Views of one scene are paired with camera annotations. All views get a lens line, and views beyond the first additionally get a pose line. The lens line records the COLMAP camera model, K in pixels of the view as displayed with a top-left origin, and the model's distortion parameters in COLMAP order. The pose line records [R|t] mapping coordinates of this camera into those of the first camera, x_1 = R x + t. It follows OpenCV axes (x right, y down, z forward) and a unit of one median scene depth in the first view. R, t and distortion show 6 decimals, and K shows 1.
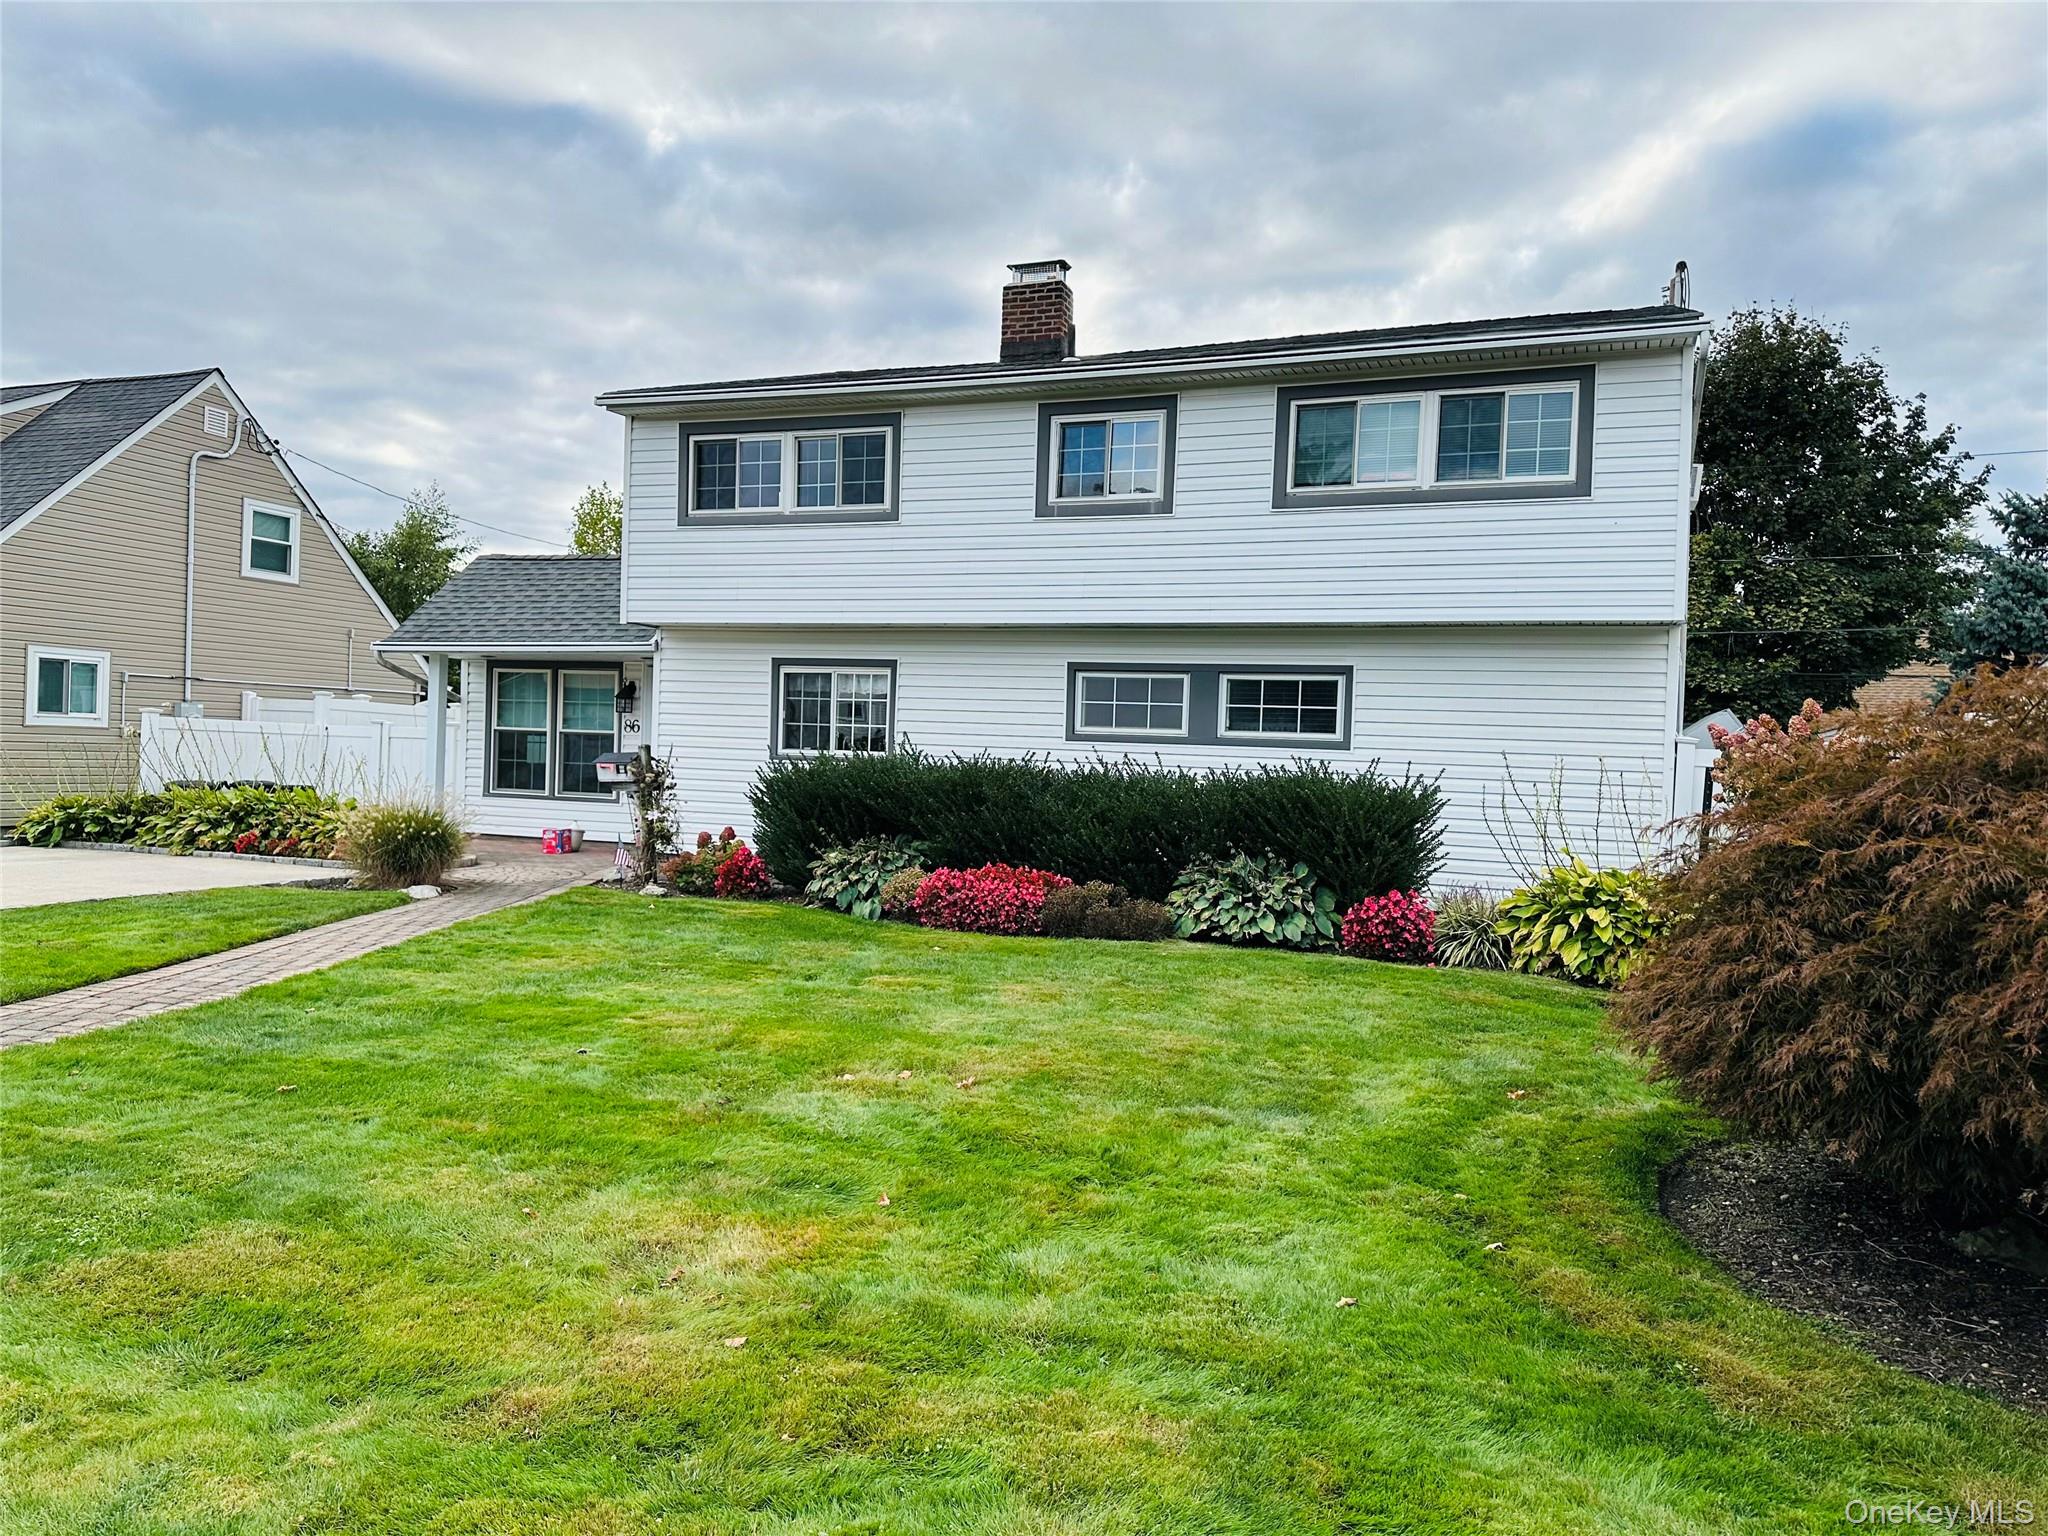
lens RADIAL K [[1463.7, 0, 1024.4], [0, 1463.7, 774.2], [0, 0, 1]] dist [0.171226, -0.273948]
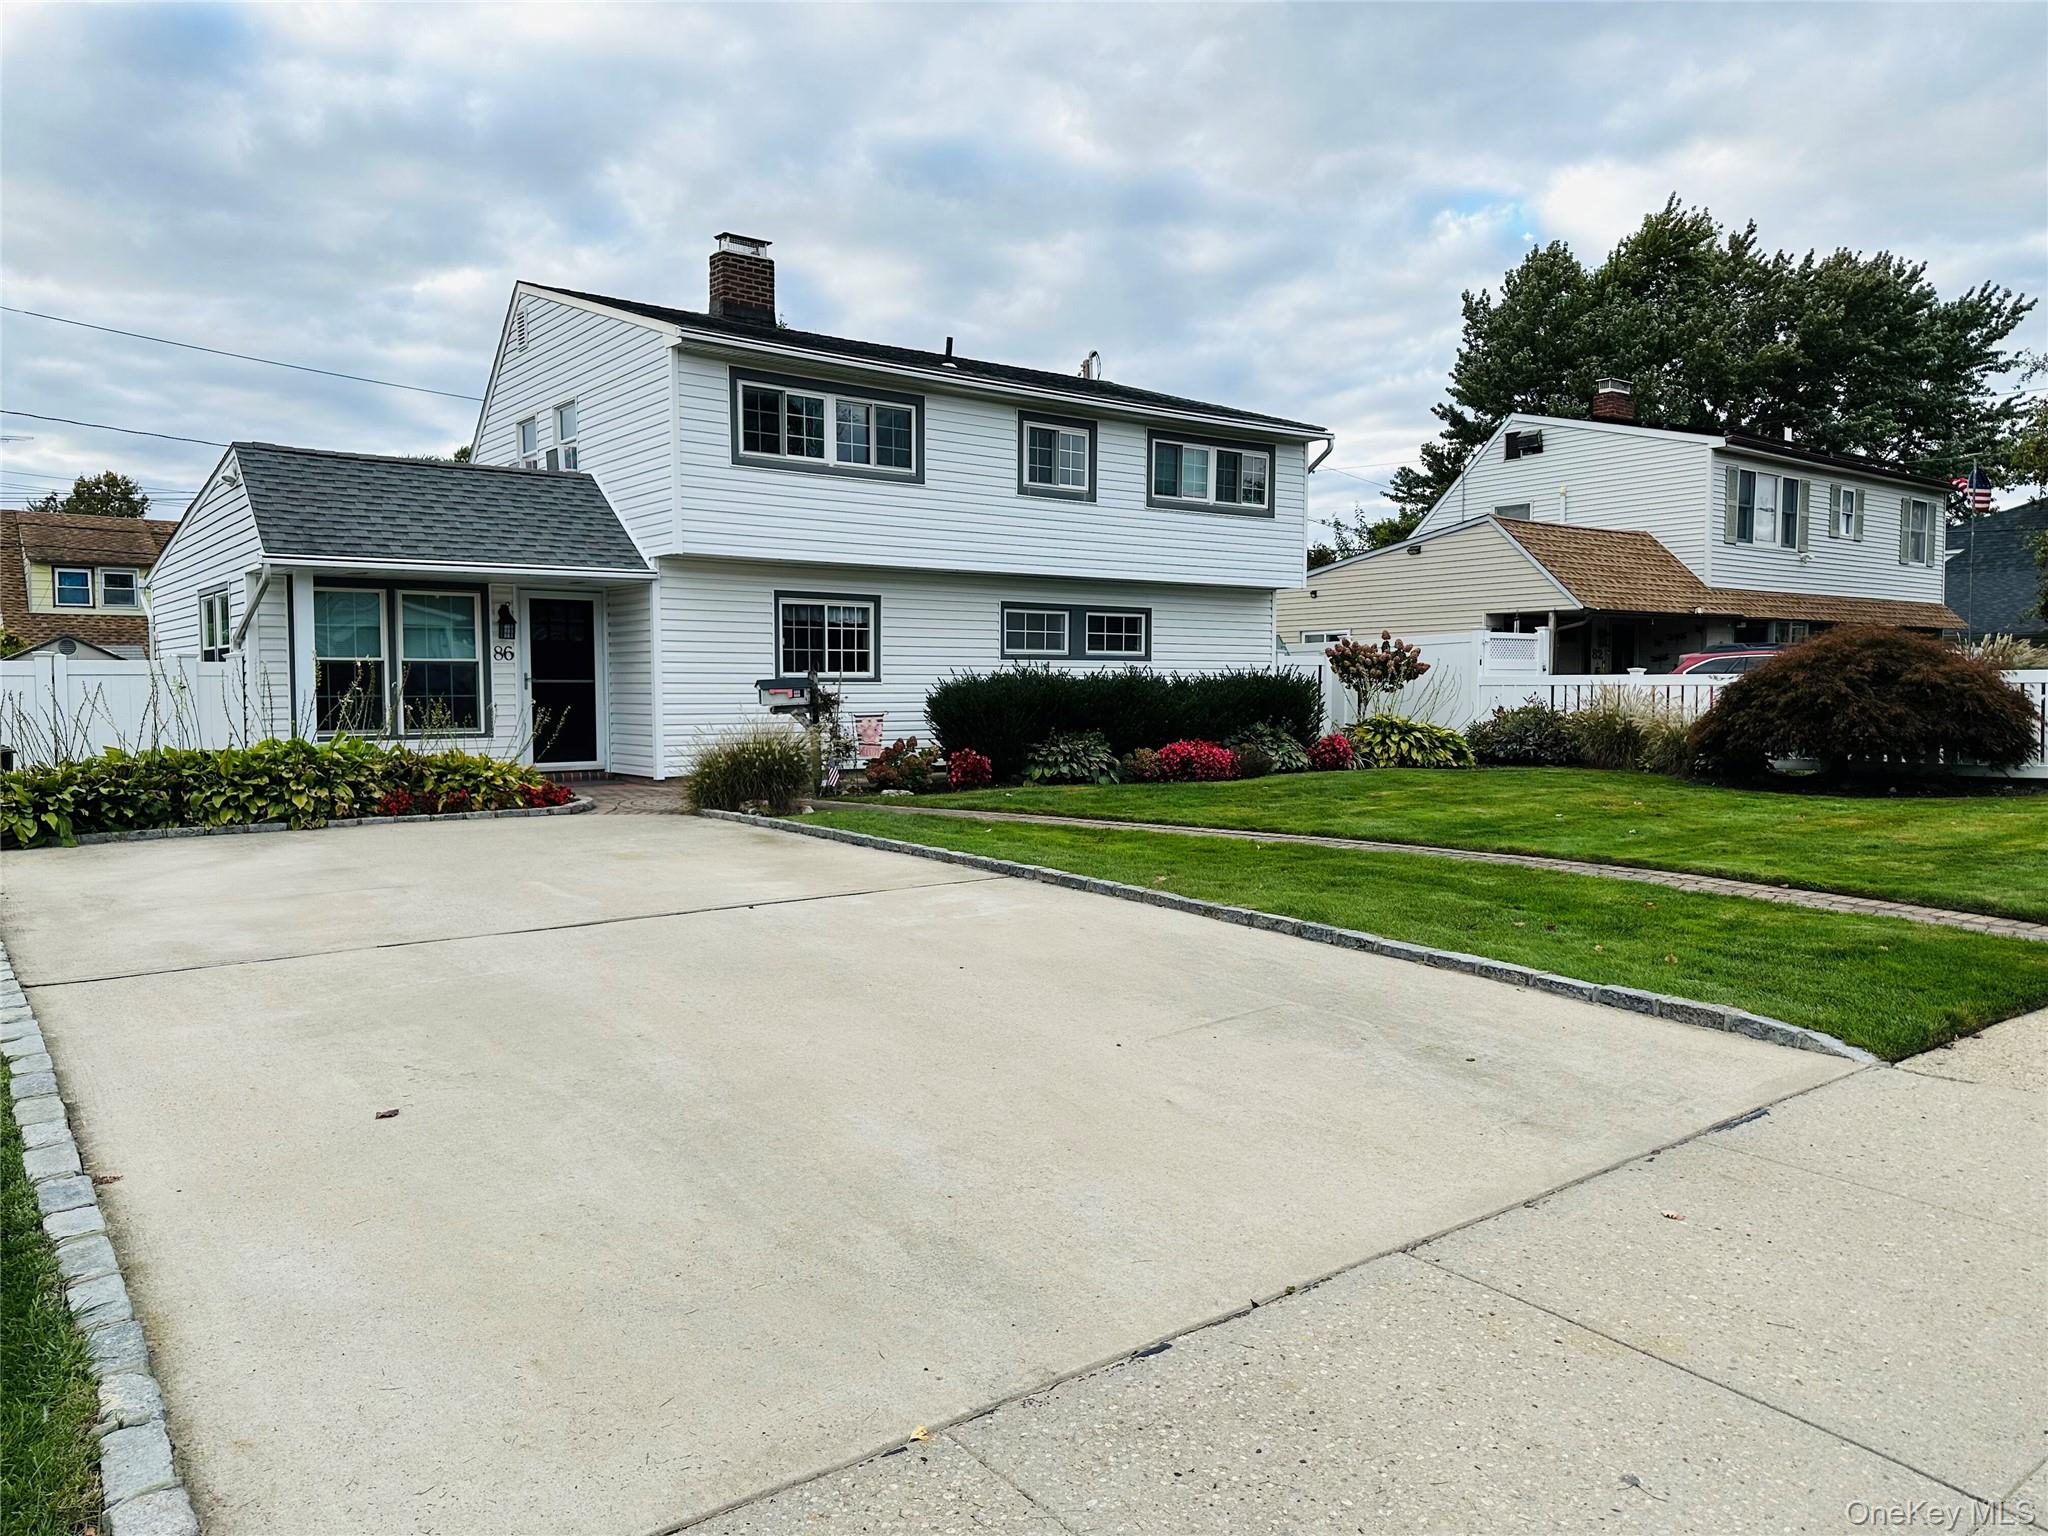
lens RADIAL K [[1463.7, 0, 1024.4], [0, 1463.7, 774.2], [0, 0, 1]] dist [0.171226, -0.273948]
pose [[0.495631, -0.090034, 0.863854, -1.106096], [0.033285, 0.995851, 0.084694, -0.030191], [-0.867895, -0.013224, 0.496571, 0.297260]]
